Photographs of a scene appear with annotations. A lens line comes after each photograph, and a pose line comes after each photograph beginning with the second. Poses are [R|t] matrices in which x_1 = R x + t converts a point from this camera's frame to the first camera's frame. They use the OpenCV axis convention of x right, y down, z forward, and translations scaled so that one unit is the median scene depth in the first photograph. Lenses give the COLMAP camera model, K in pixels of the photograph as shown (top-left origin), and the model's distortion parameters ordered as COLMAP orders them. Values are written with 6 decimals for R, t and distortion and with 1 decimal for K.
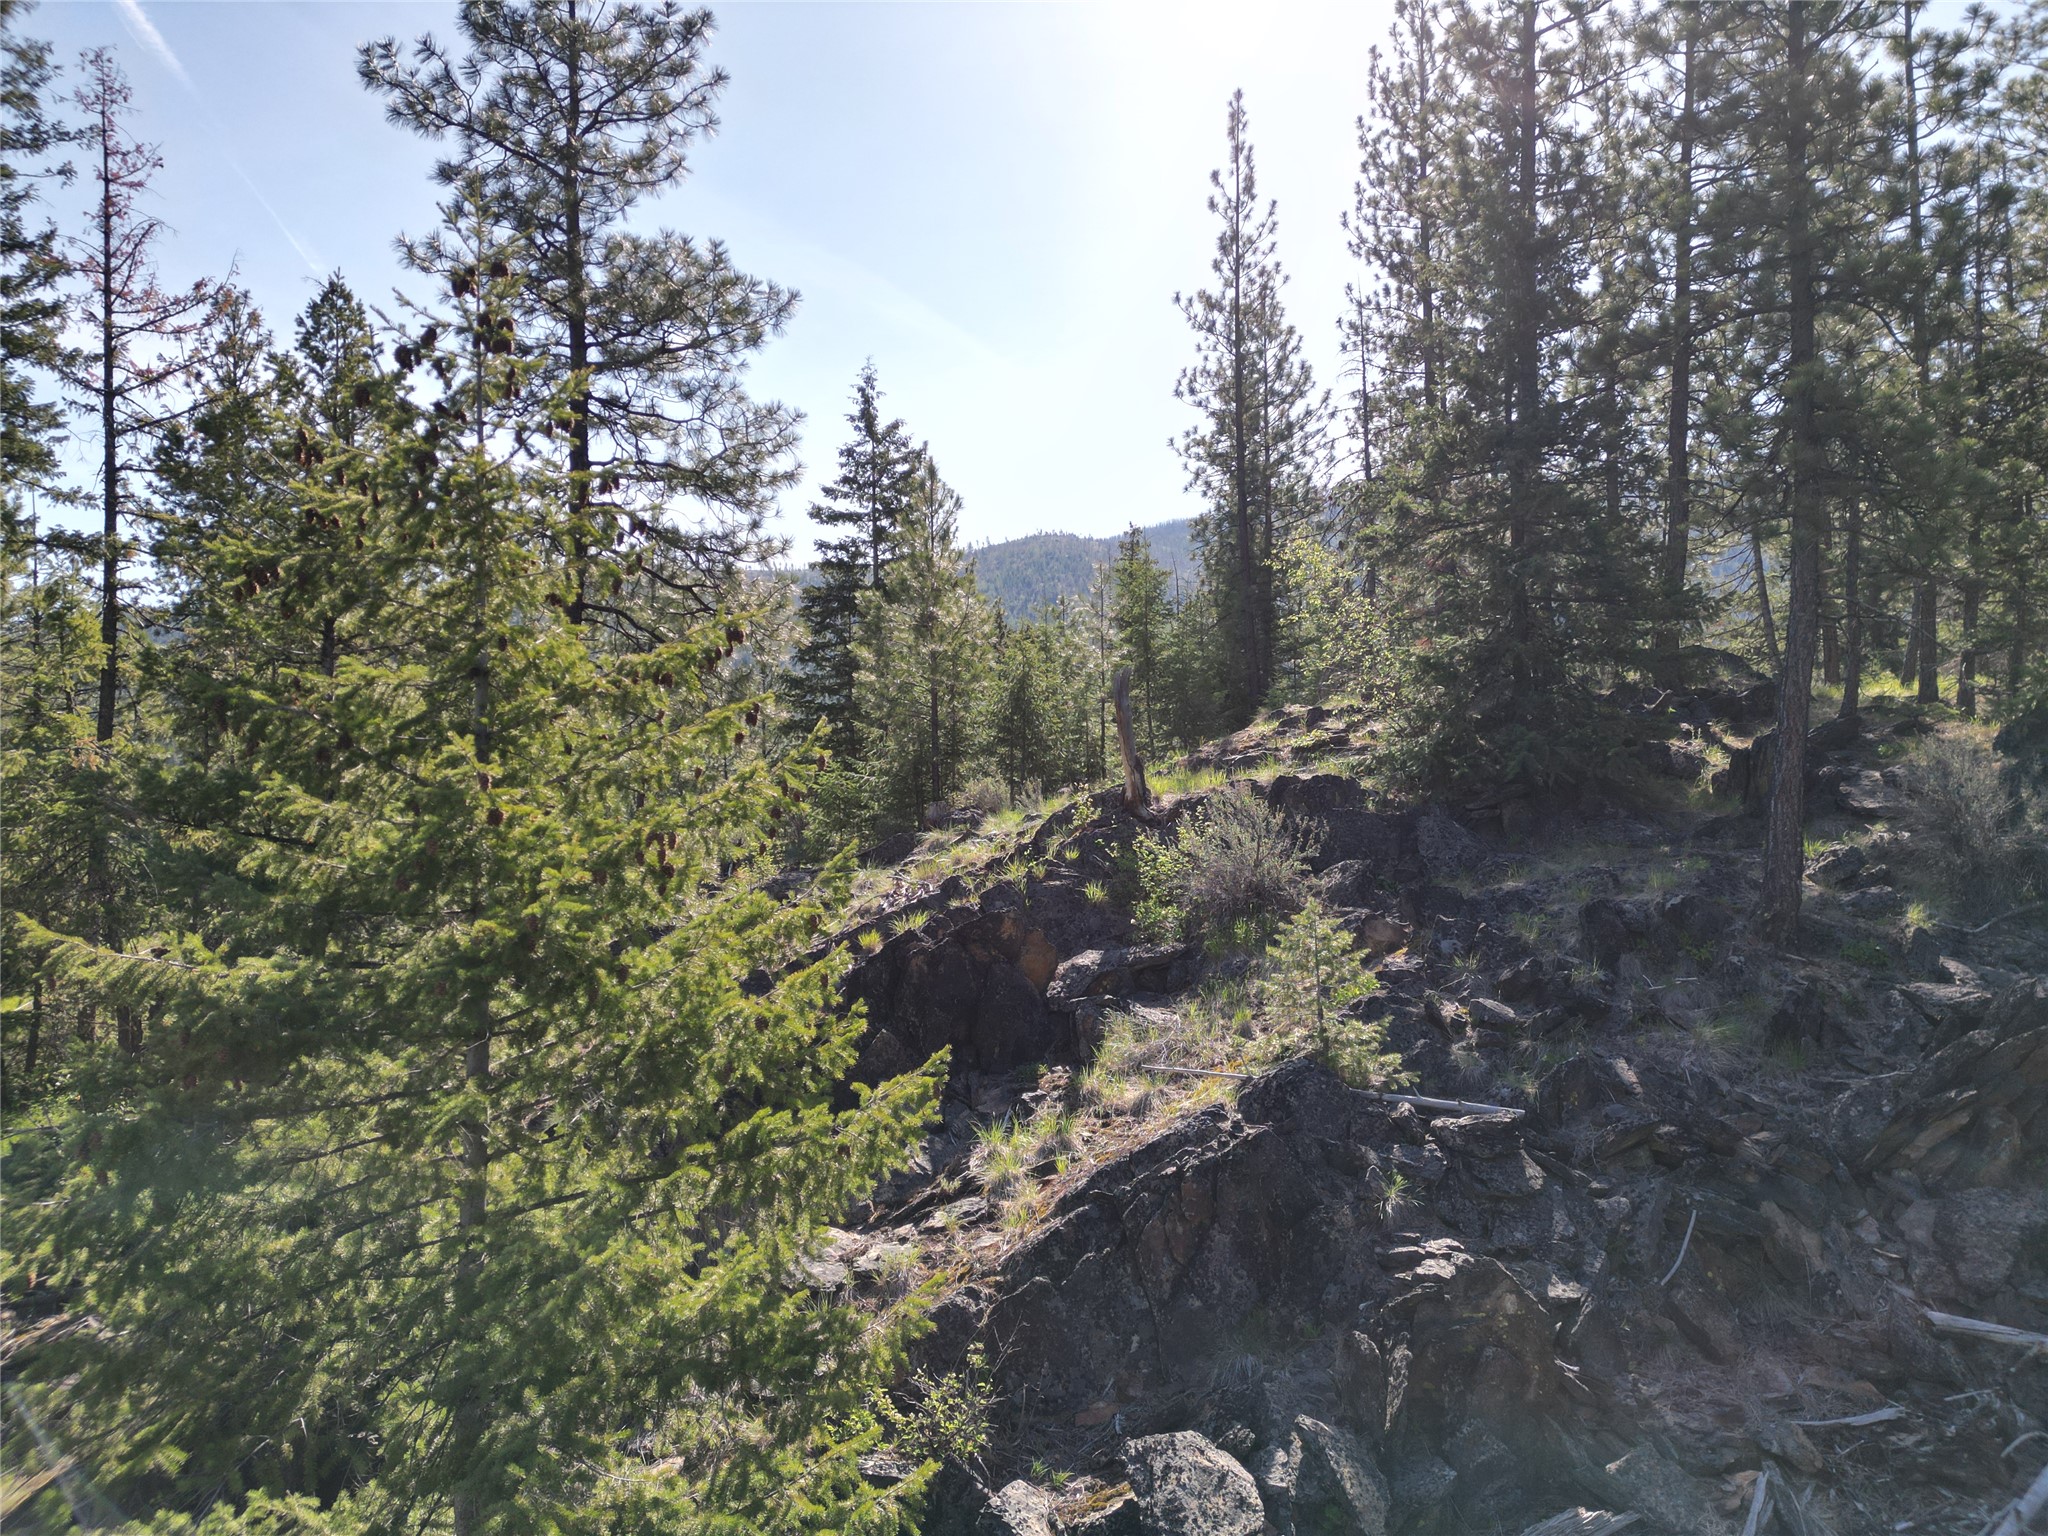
lens RADIAL K [[1400.4, 0, 1024.0], [0, 1400.4, 768.0], [0, 0, 1]] dist [0.077676, -0.075582]
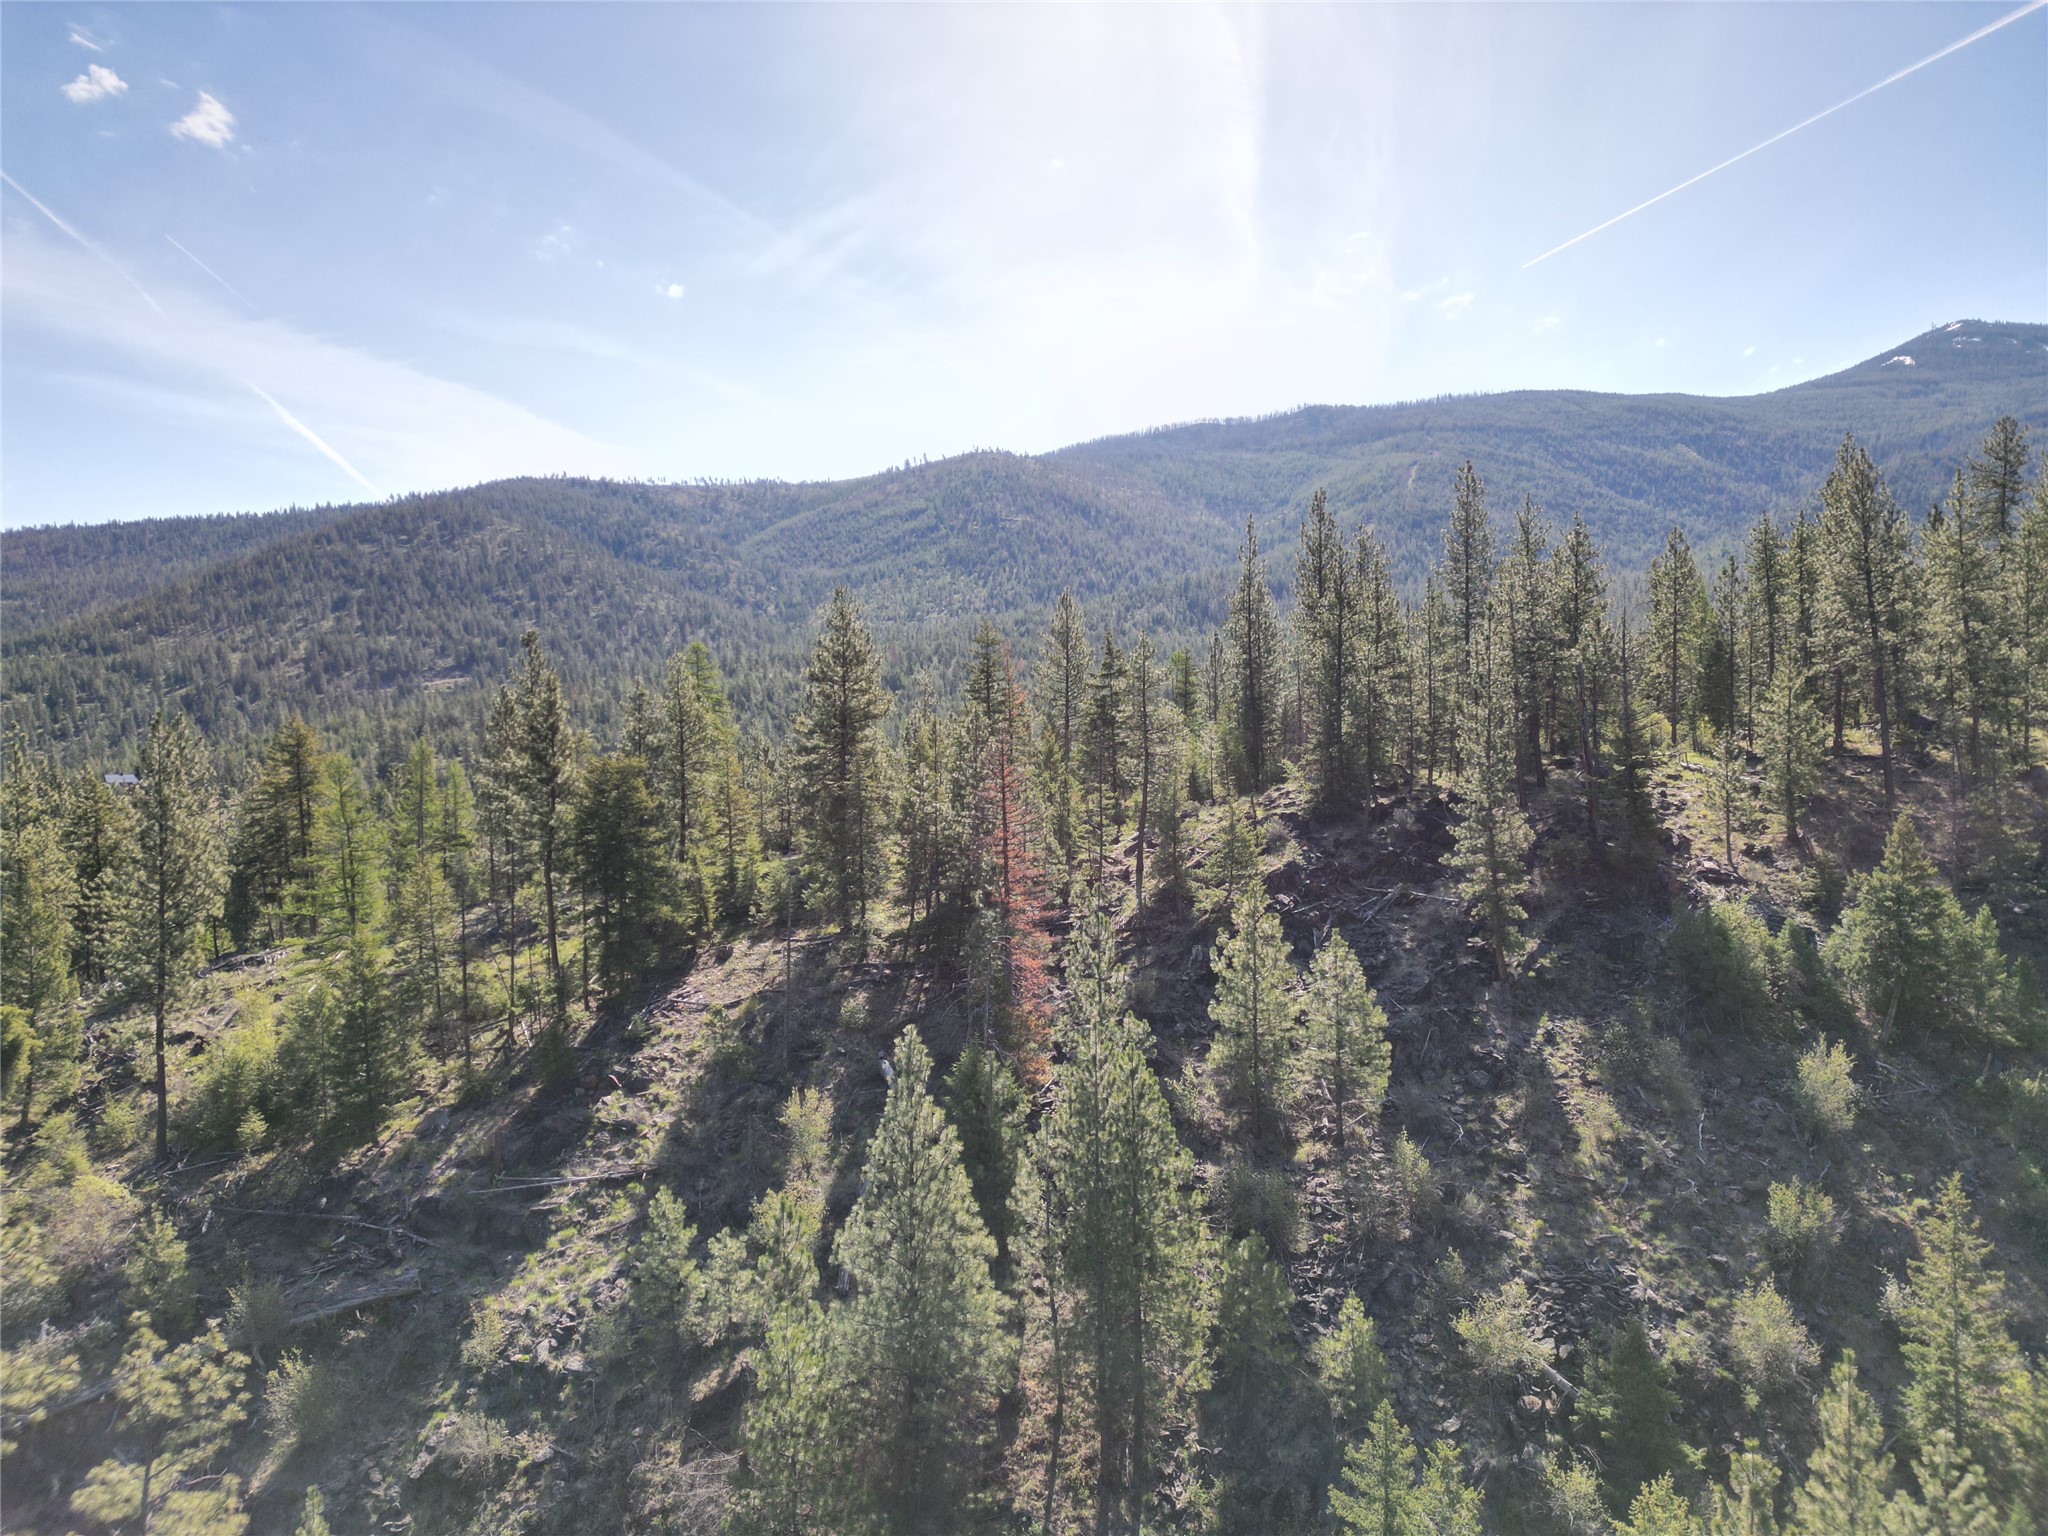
lens RADIAL K [[1400.4, 0, 1024.0], [0, 1400.4, 768.0], [0, 0, 1]] dist [0.077676, -0.075582]
pose [[0.998661, -0.007145, 0.051239, -0.904771], [0.003788, 0.997857, 0.065318, -0.439621], [-0.051596, -0.065037, 0.996548, -3.578432]]
